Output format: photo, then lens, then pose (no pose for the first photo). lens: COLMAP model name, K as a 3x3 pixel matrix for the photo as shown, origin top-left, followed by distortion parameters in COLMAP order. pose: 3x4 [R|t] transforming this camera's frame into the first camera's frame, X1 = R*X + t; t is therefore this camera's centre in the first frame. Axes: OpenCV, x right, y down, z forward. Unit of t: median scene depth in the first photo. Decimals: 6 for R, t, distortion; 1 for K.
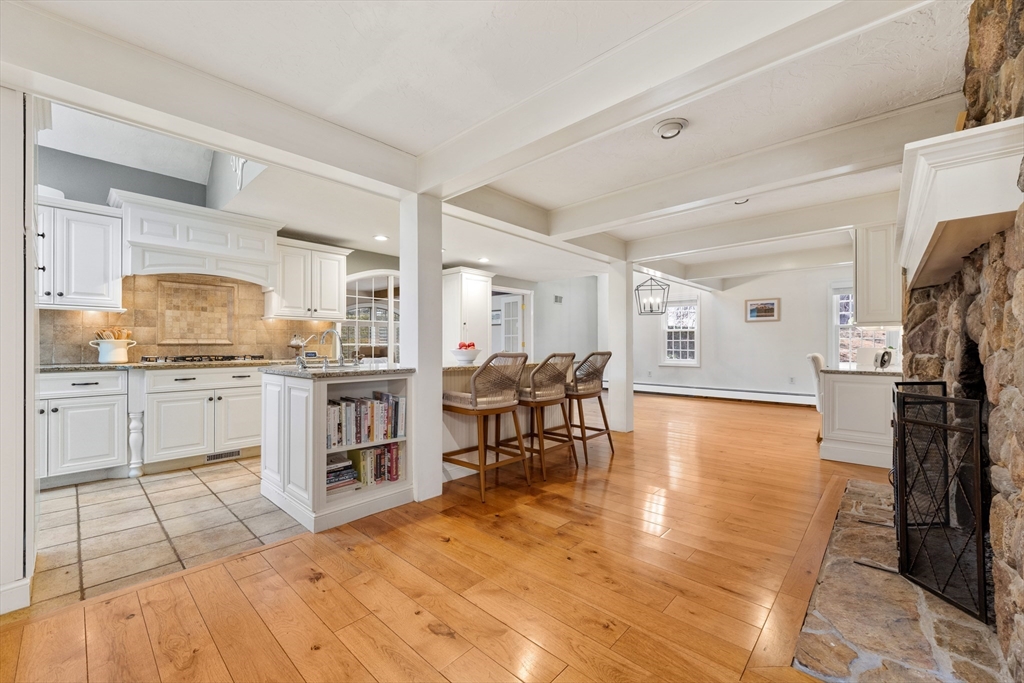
lens RADIAL K [[404.8, 0, 510.1], [0, 404.8, 355.0], [0, 0, 1]] dist [-0.000757, -0.000681]
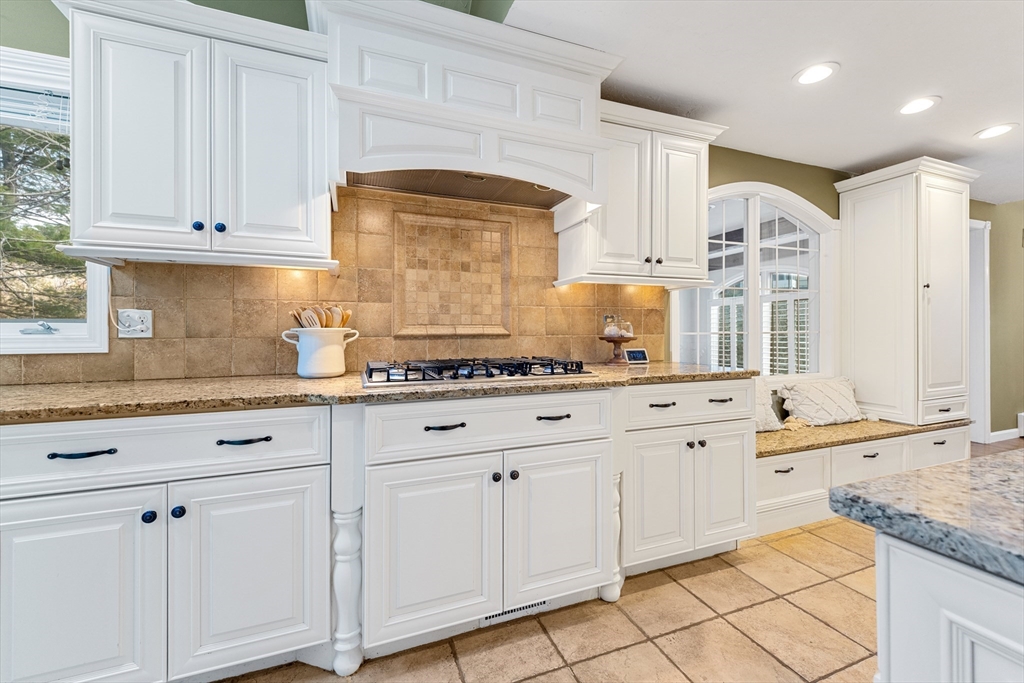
lens RADIAL K [[404.8, 0, 510.1], [0, 404.8, 355.0], [0, 0, 1]] dist [-0.000757, -0.000681]
pose [[0.896555, 0.019858, -0.442486, -0.519722], [-0.005407, 0.999411, 0.033897, -0.021197], [0.442899, -0.027998, 0.896134, 0.613730]]
